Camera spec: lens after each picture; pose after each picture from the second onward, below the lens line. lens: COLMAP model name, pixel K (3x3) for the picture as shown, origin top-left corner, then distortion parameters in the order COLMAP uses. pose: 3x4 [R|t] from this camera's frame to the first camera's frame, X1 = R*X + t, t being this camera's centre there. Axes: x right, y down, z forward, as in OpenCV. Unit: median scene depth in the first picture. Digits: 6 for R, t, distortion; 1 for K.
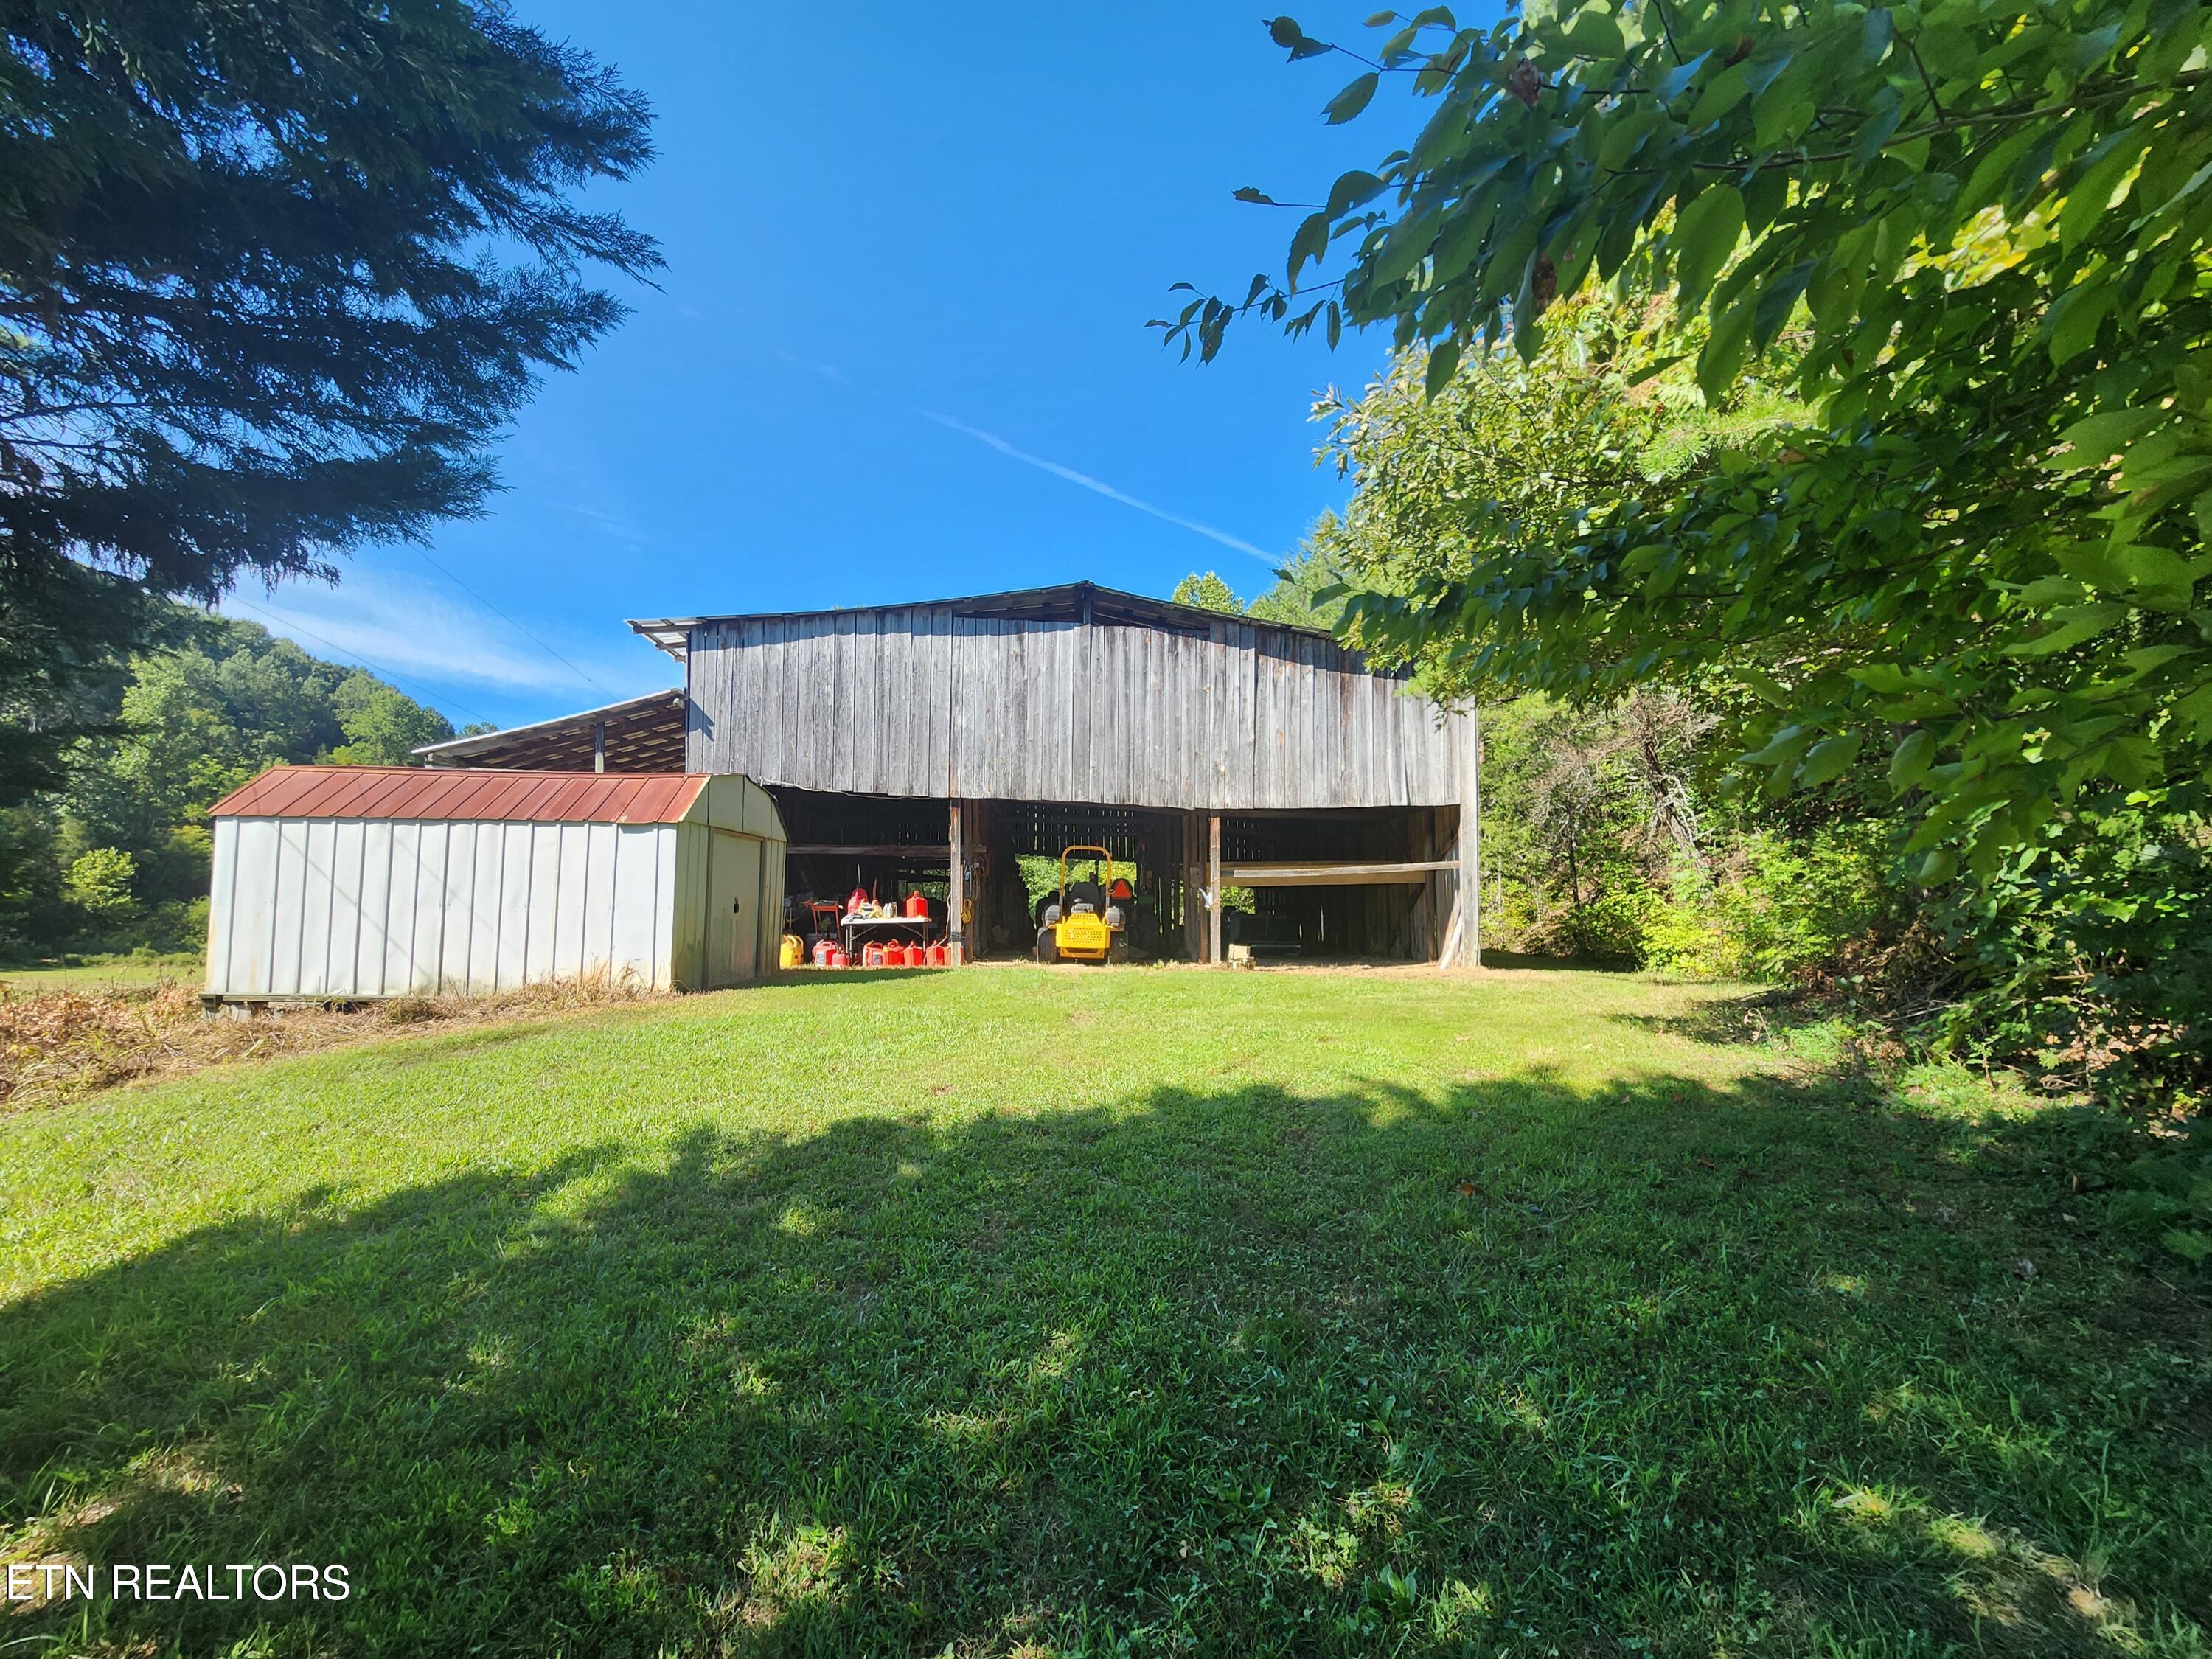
lens RADIAL K [[907.2, 0, 1092.9], [0, 907.2, 866.1], [0, 0, 1]] dist [-0.000328, 0.000597]
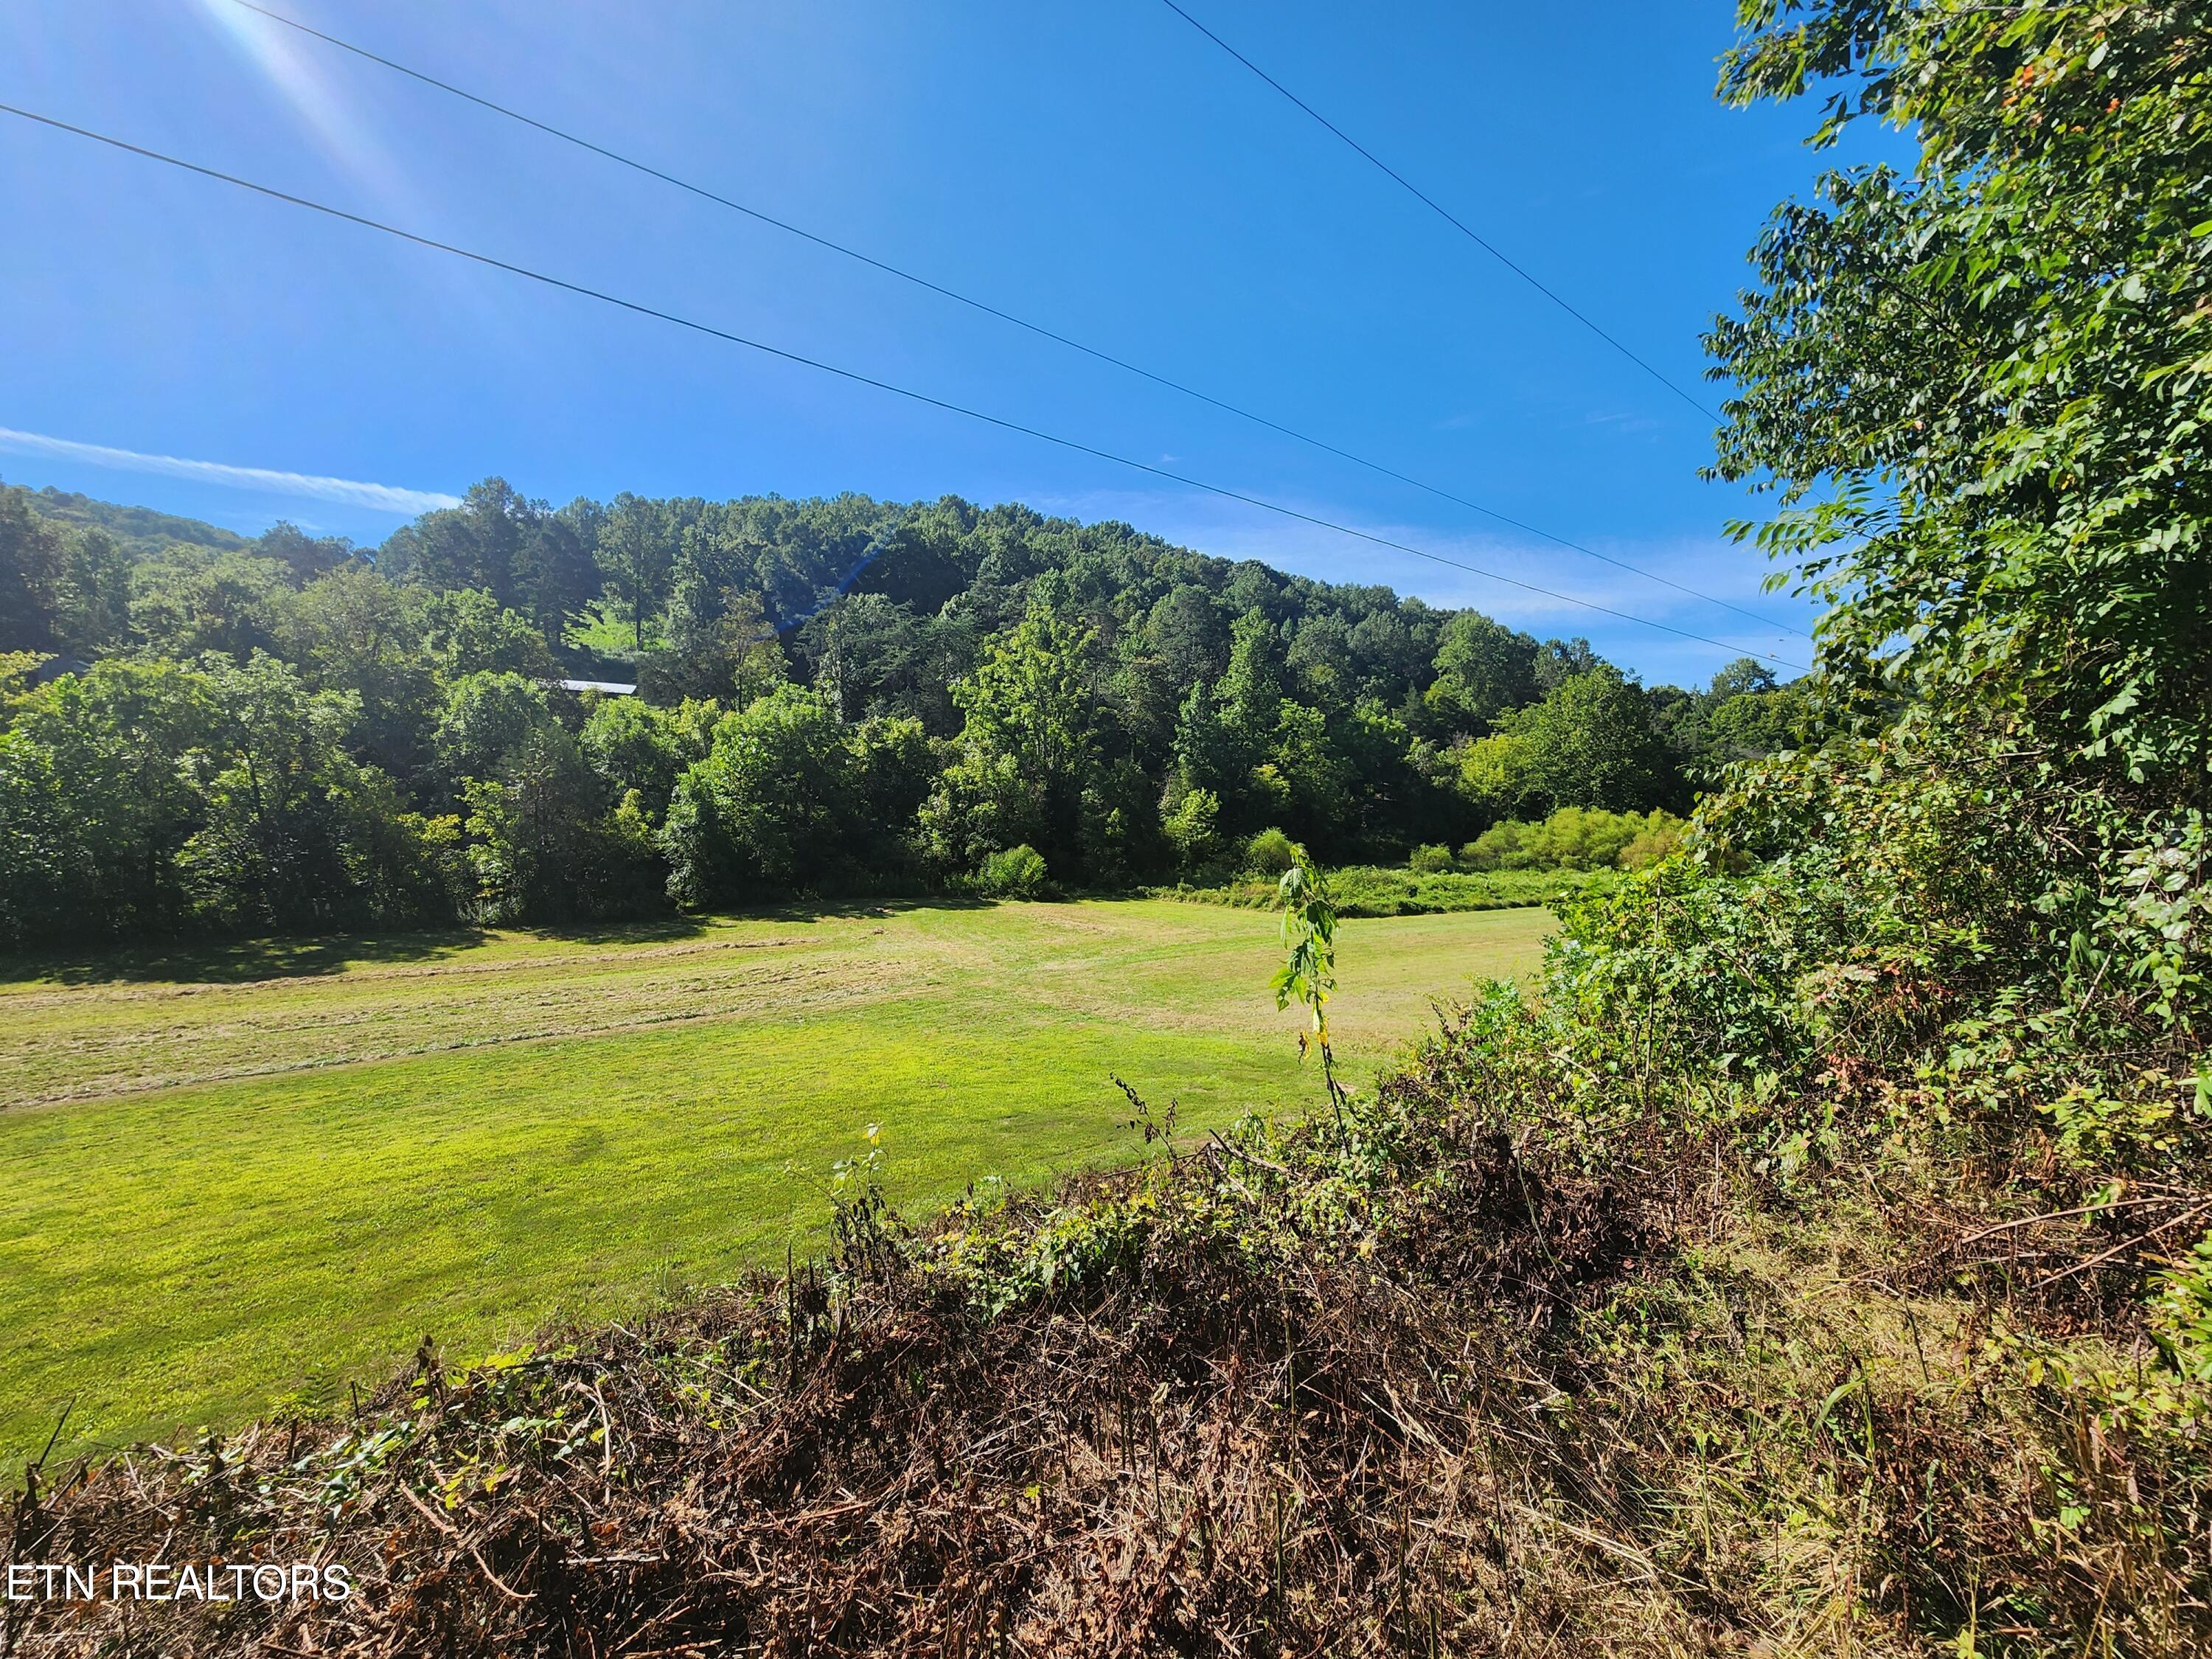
lens RADIAL K [[907.2, 0, 1105.5], [0, 907.2, 855.7], [0, 0, 1]] dist [-0.000328, 0.000597]
pose [[0.450891, 0.019829, -0.892359, -0.763774], [0.046555, 0.997870, 0.045697, 0.040035], [0.891364, -0.062148, 0.449007, 2.238200]]
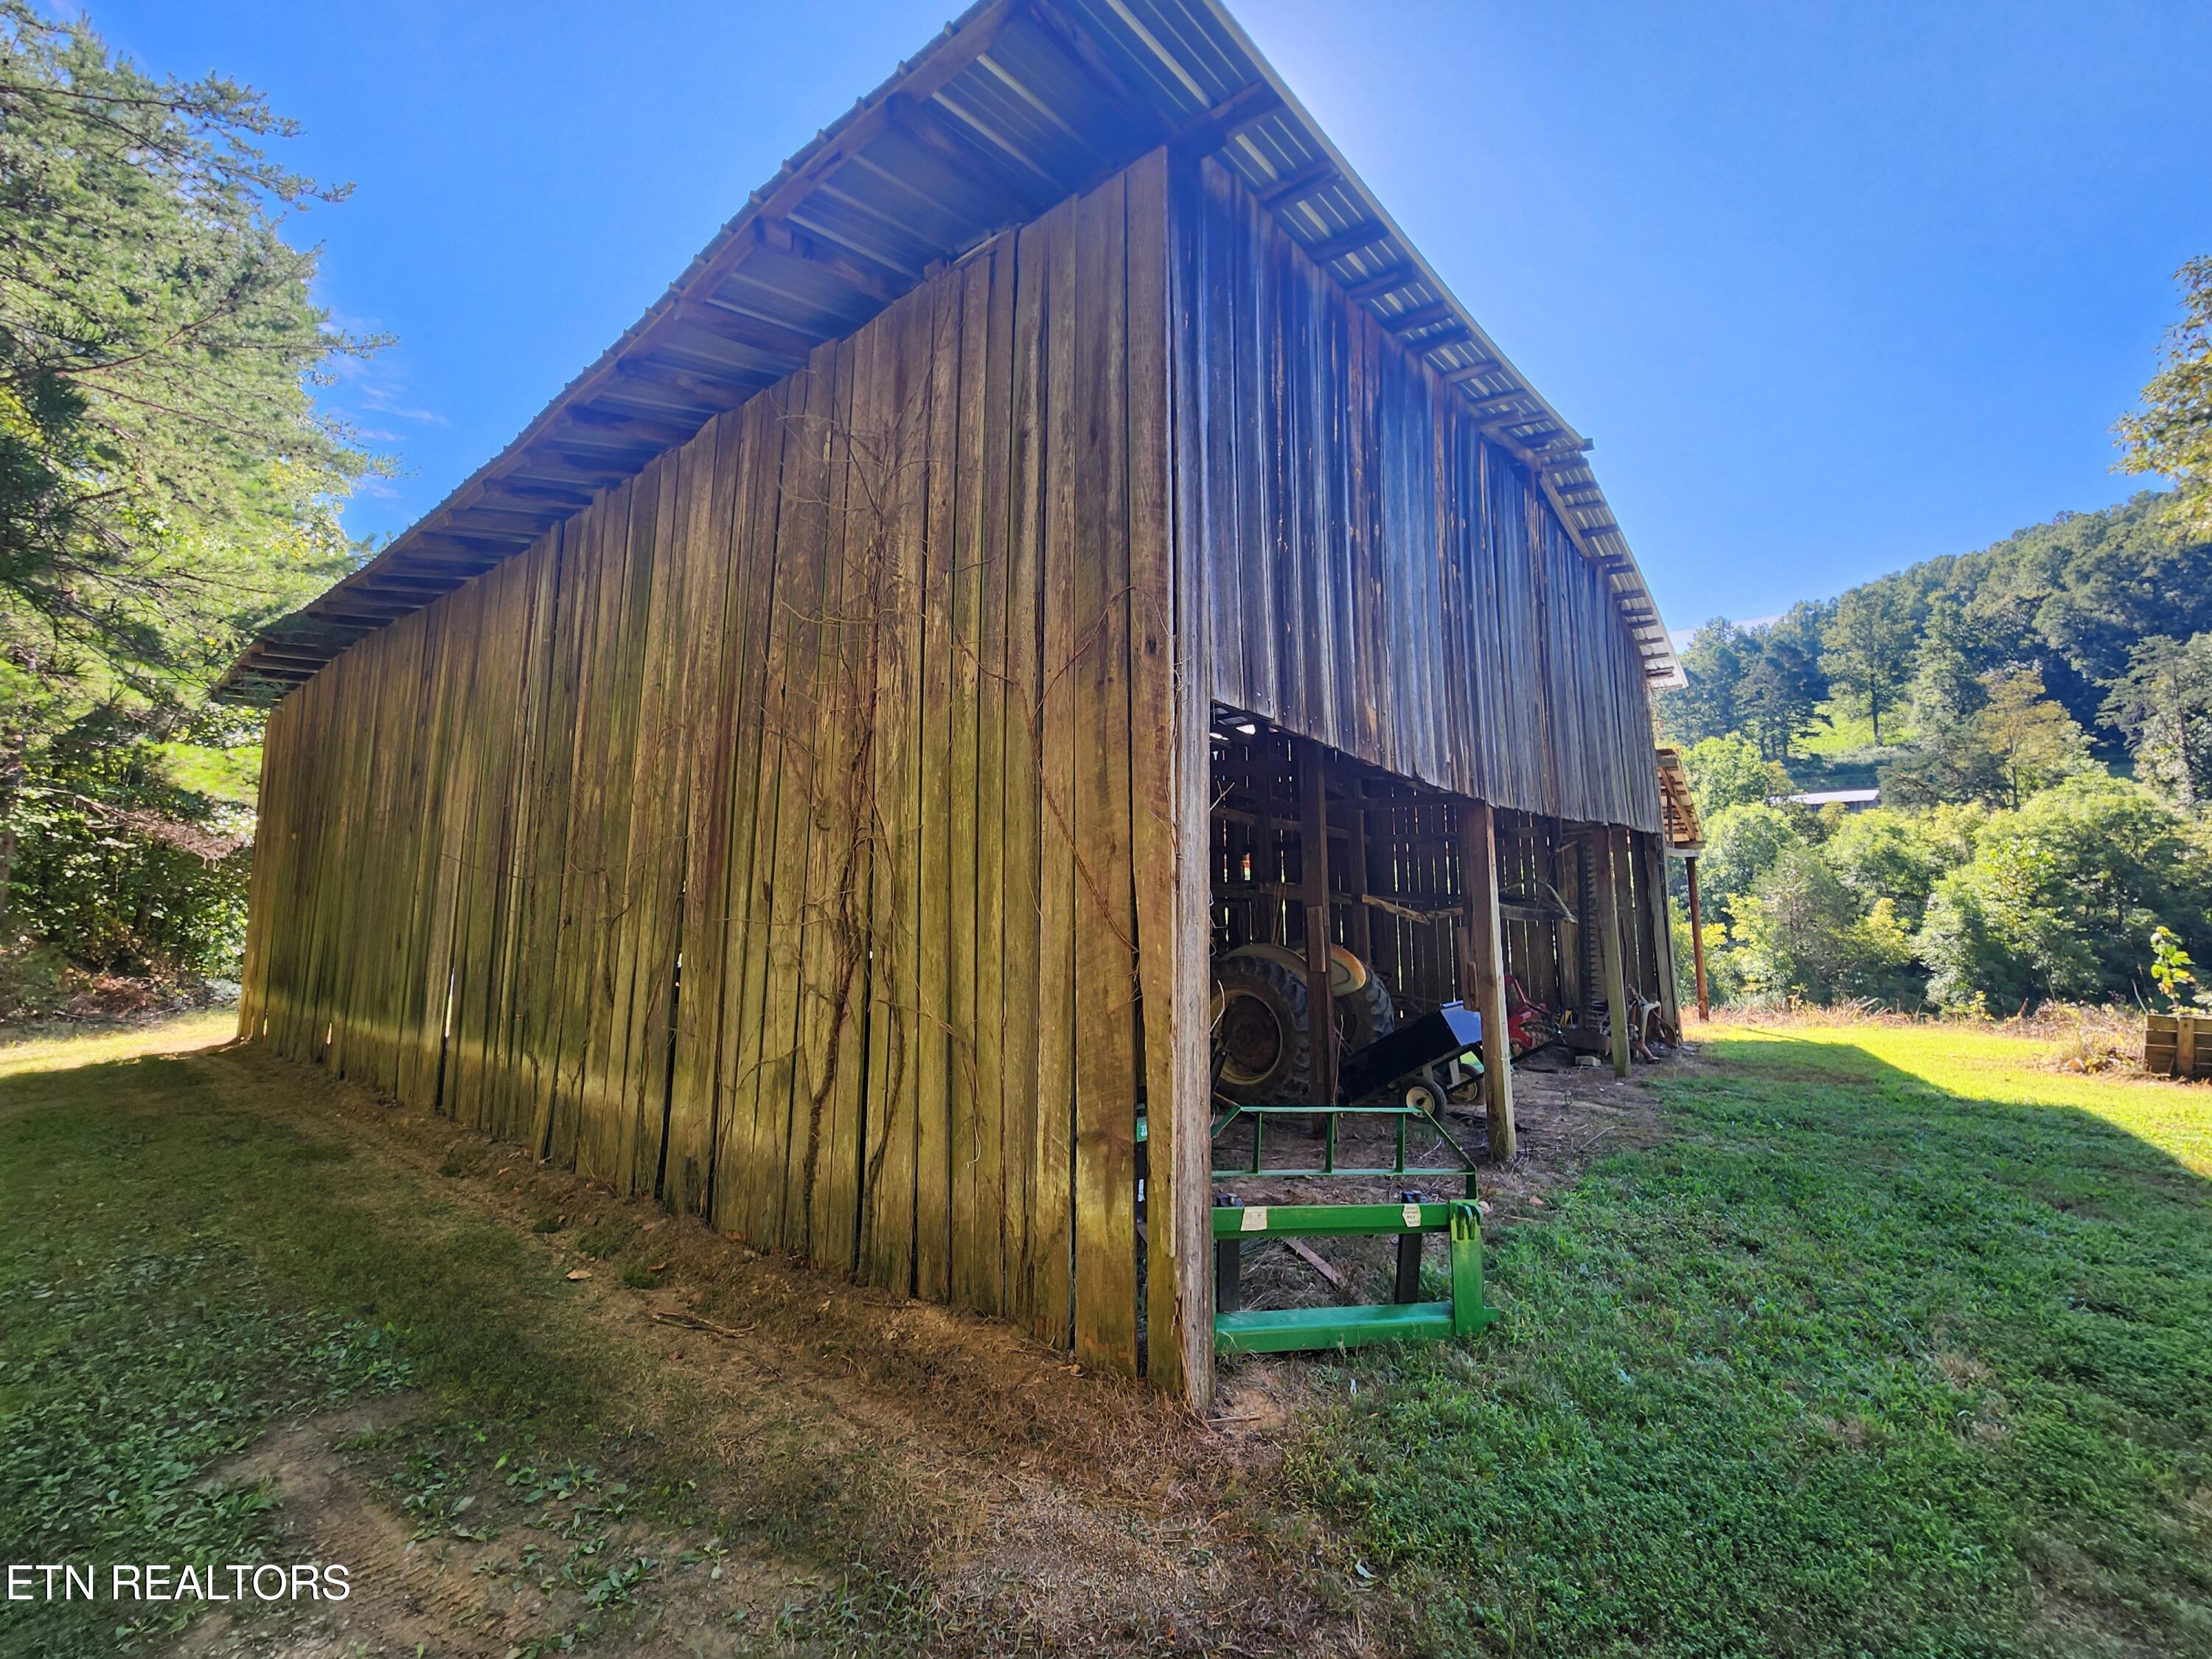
lens RADIAL K [[907.2, 0, 1095.5], [0, 907.2, 847.6], [0, 0, 1]] dist [-0.000328, 0.000597]
pose [[-0.661297, -0.081504, -0.745684, 0.564570], [0.029013, 0.990557, -0.133998, 0.064001], [0.749563, -0.110247, -0.652687, 2.224917]]
